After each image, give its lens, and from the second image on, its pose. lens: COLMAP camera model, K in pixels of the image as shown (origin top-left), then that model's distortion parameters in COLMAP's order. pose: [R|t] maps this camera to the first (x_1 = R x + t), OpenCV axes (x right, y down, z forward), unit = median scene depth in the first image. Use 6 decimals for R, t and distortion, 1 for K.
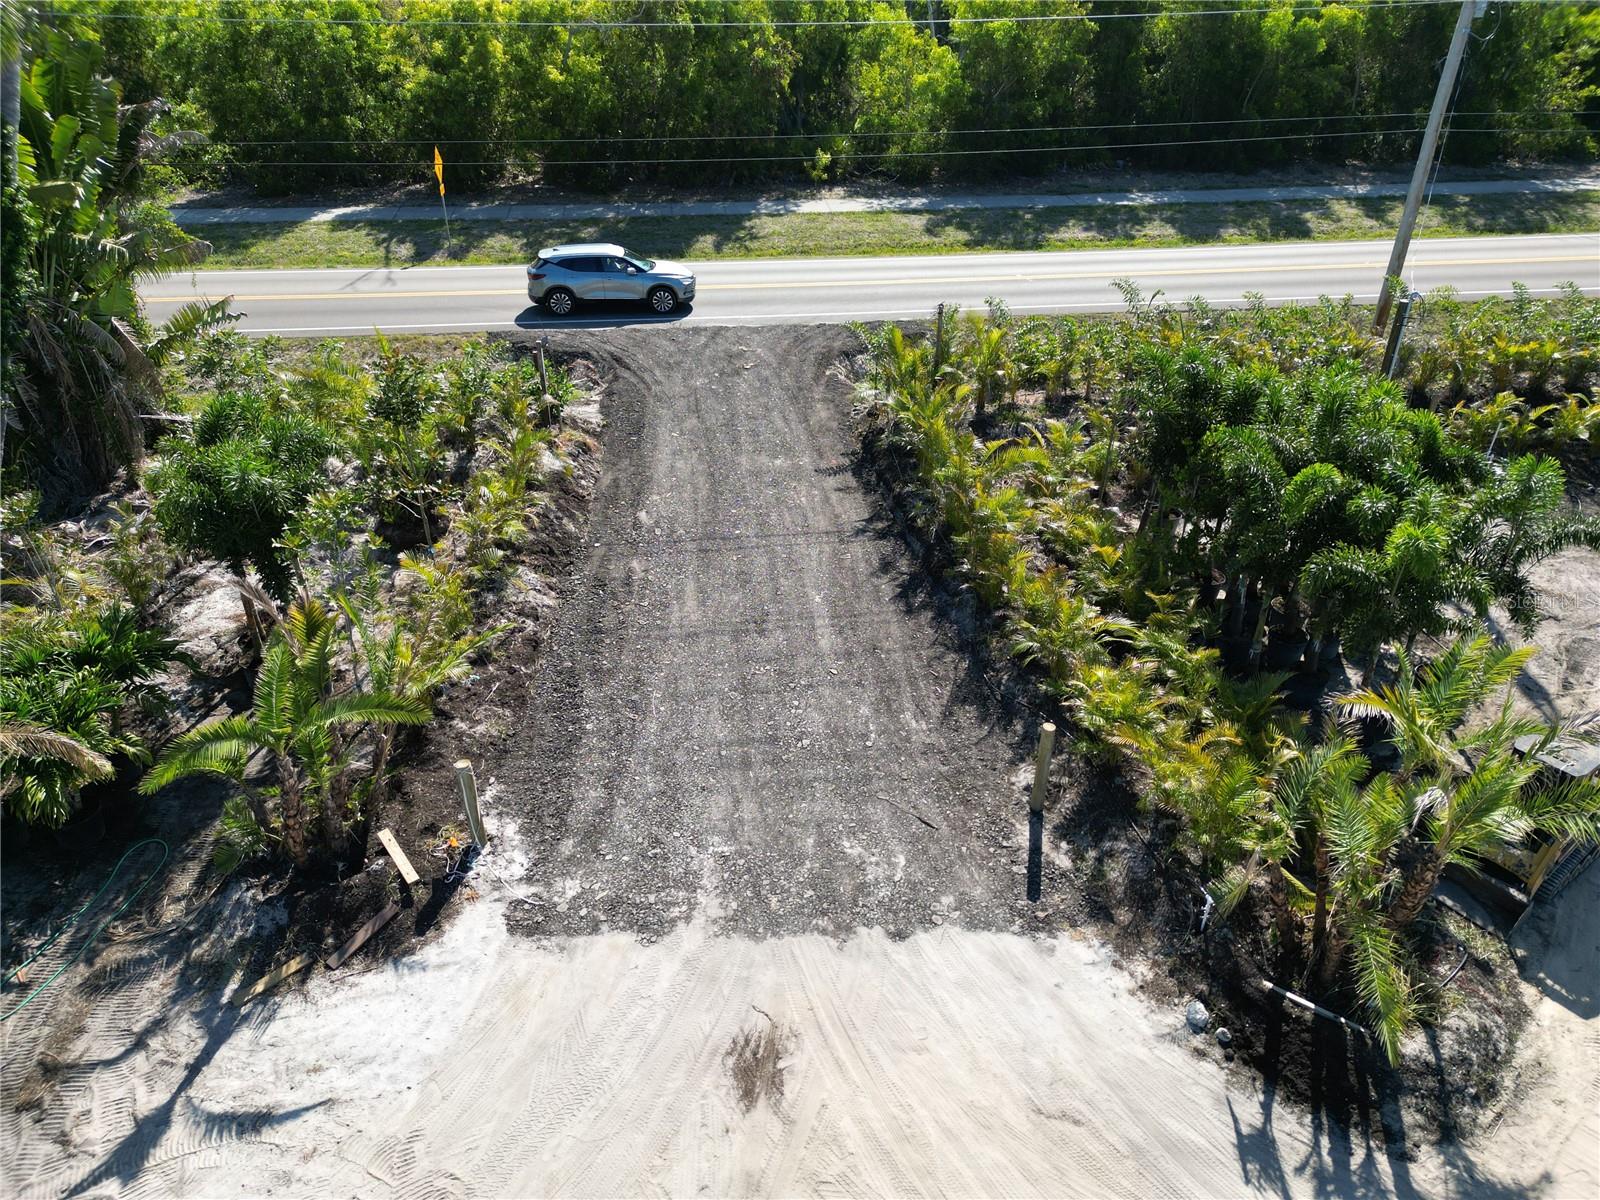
lens RADIAL K [[1121.3, 0, 801.8], [0, 1121.3, 600.7], [0, 0, 1]] dist [0.078070, -0.082581]
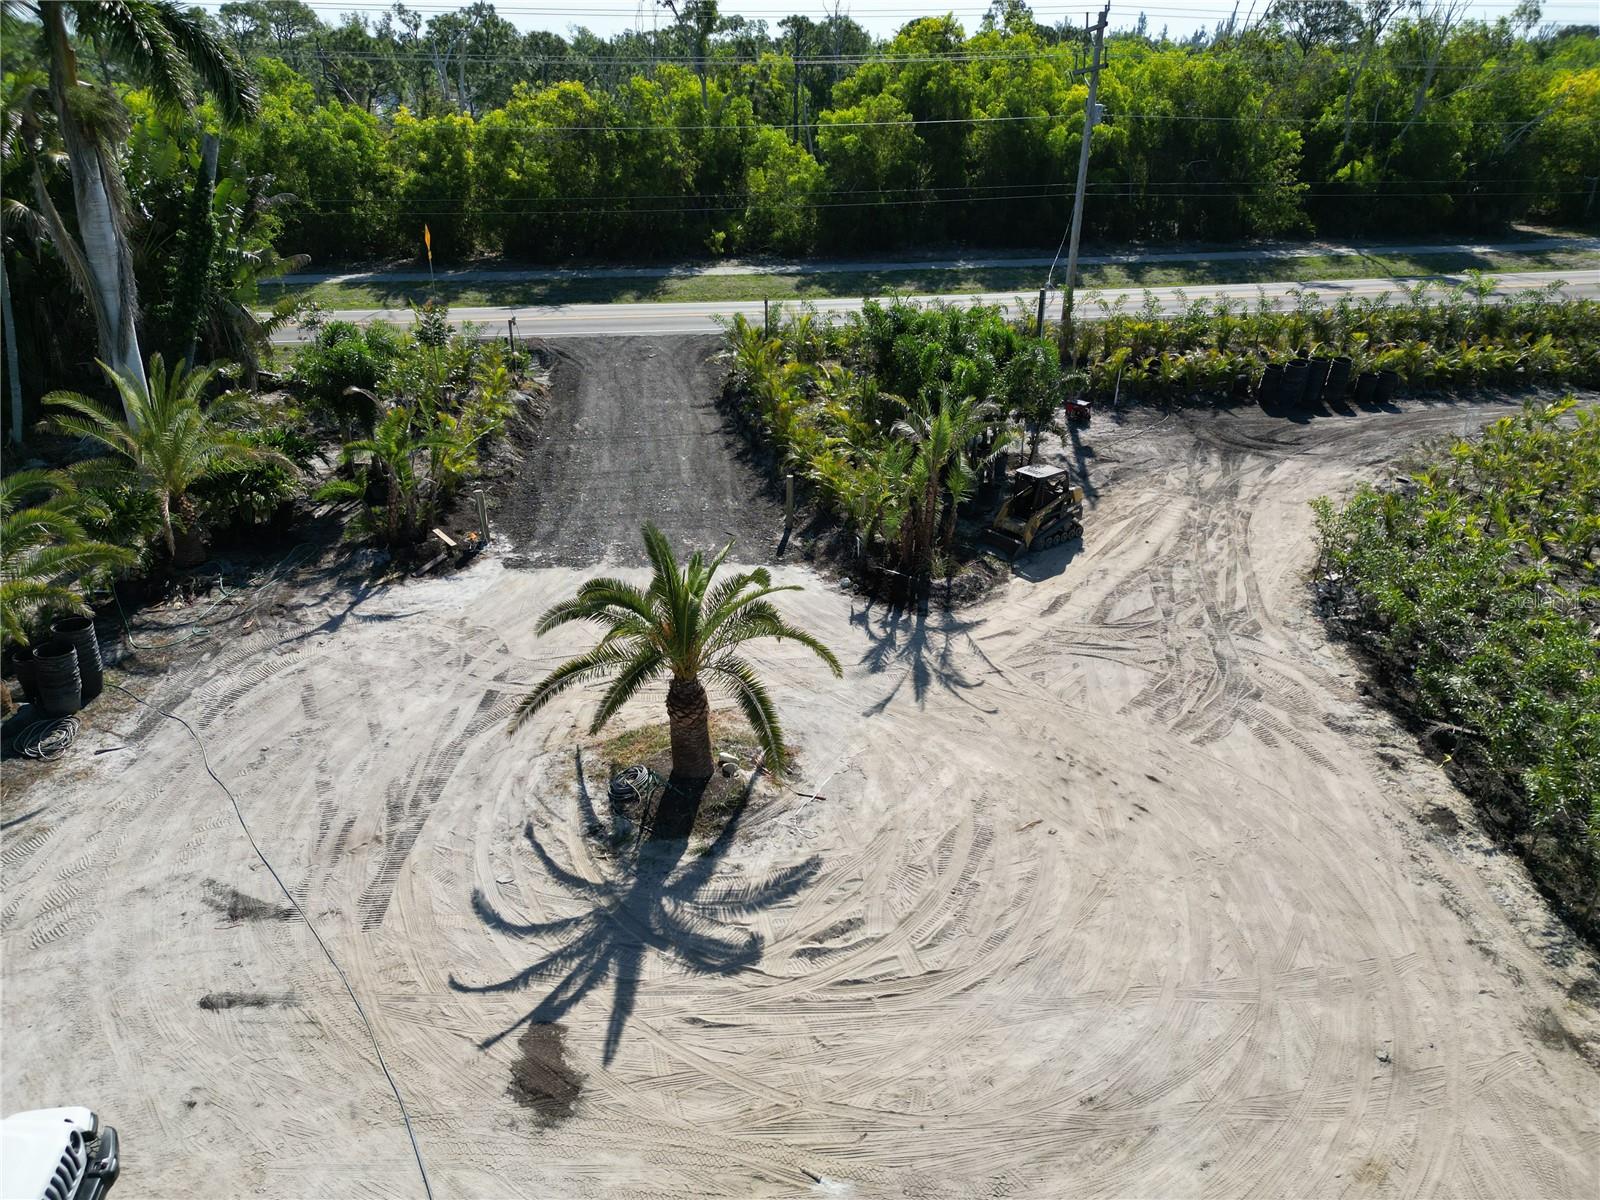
lens RADIAL K [[1121.3, 0, 801.8], [0, 1121.3, 600.7], [0, 0, 1]] dist [0.078070, -0.082581]
pose [[0.998797, -0.022799, 0.043412, 0.051343], [0.026740, 0.995355, -0.092486, 0.167464], [-0.041102, 0.093536, 0.994767, -0.291923]]
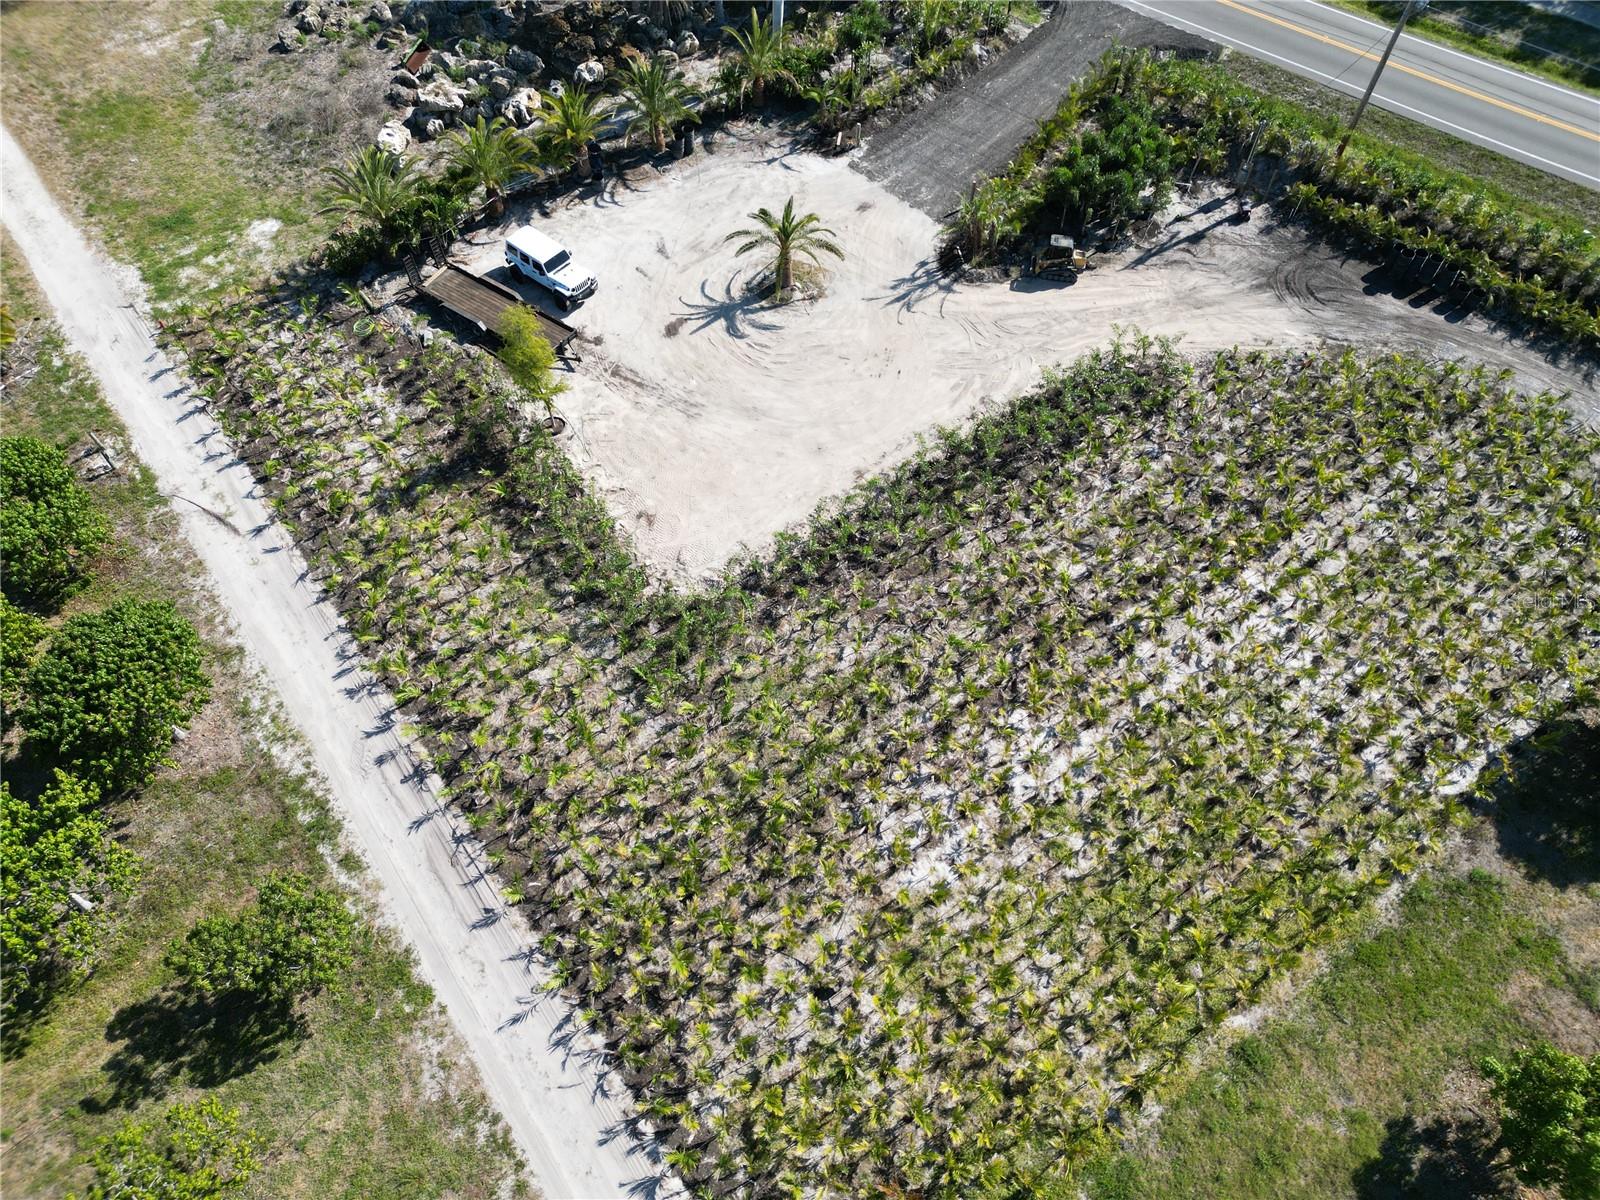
lens RADIAL K [[1121.3, 0, 801.8], [0, 1121.3, 600.7], [0, 0, 1]] dist [0.078070, -0.082581]
pose [[0.686005, 0.600674, -0.410595, 0.759269], [-0.377390, 0.776220, 0.505033, -0.170974], [0.622072, -0.191501, 0.759179, -0.864043]]
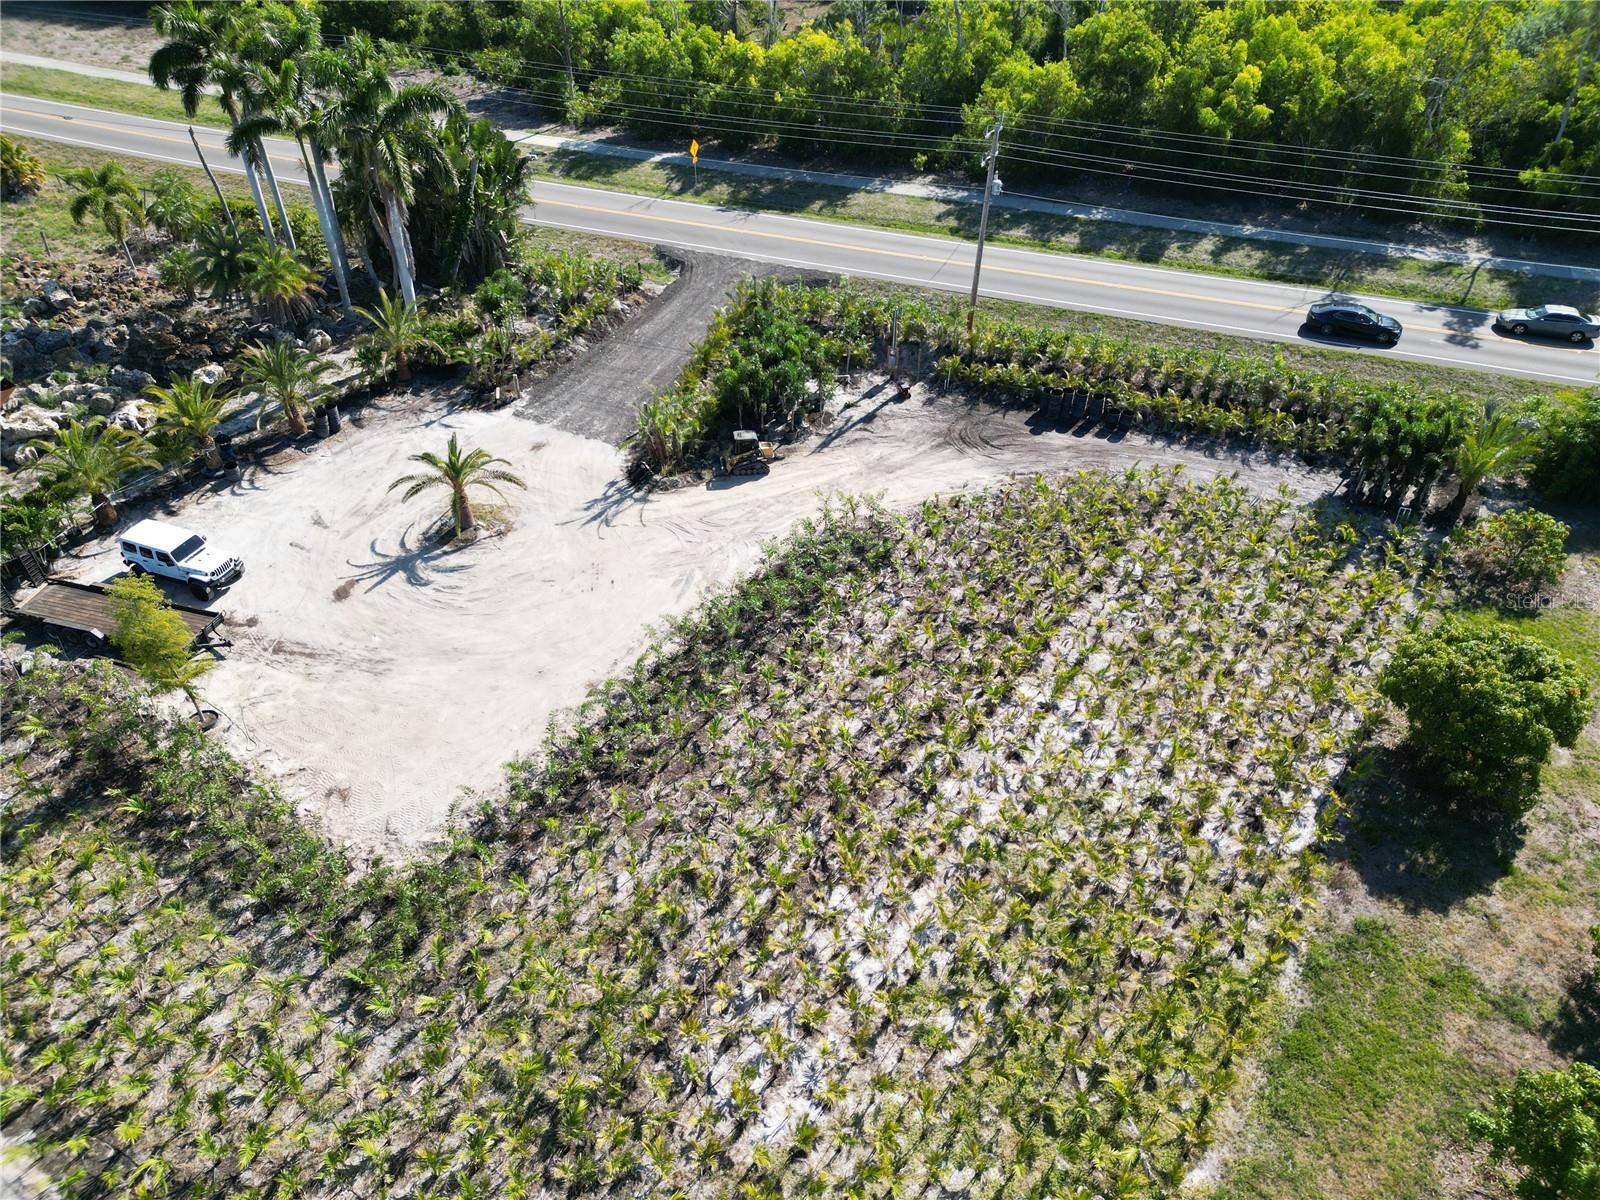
lens RADIAL K [[1121.3, 0, 801.8], [0, 1121.3, 600.7], [0, 0, 1]] dist [0.078070, -0.082581]
pose [[0.884502, 0.294077, -0.362180, 0.758910], [-0.242182, 0.952948, 0.182312, -0.024299], [0.398753, -0.073542, 0.914105, -0.774992]]
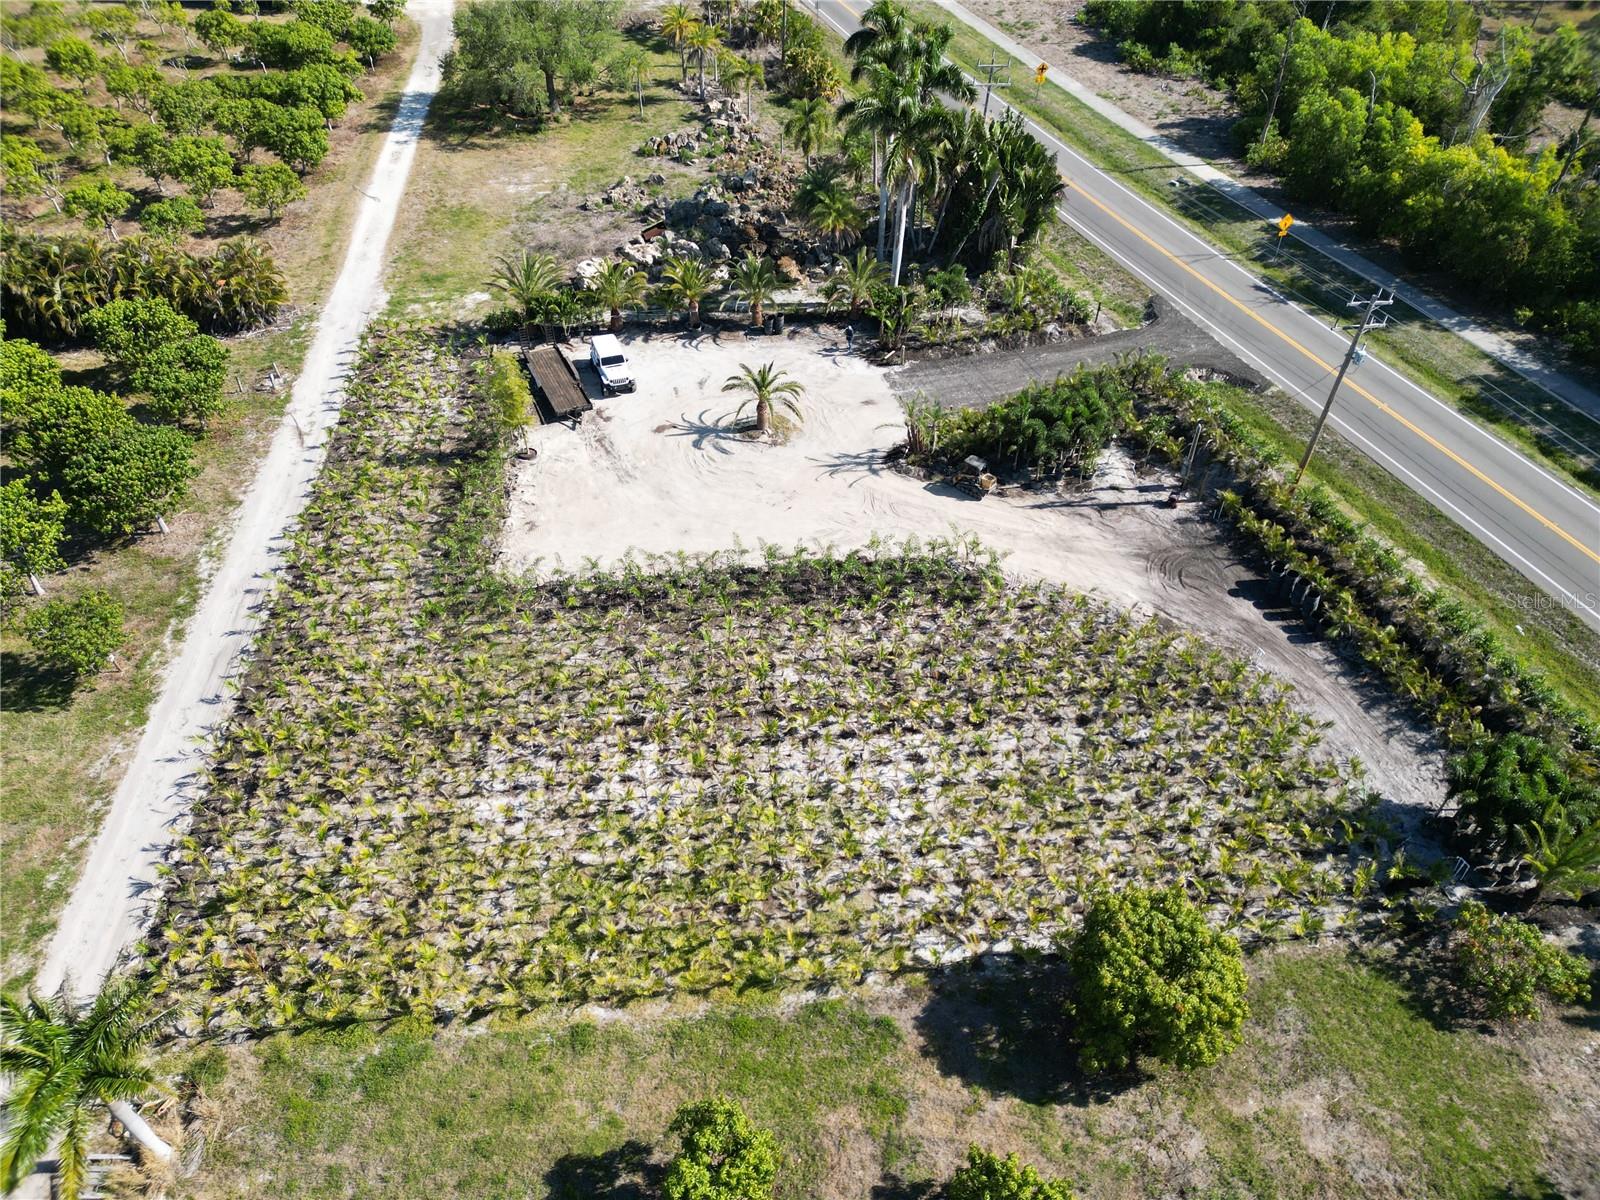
lens RADIAL K [[1121.3, 0, 801.8], [0, 1121.3, 600.7], [0, 0, 1]] dist [0.078070, -0.082581]
pose [[0.221224, 0.646840, -0.729834, 1.308572], [-0.507461, 0.715430, 0.480254, -0.401705], [0.832793, 0.264118, 0.486516, -0.501196]]
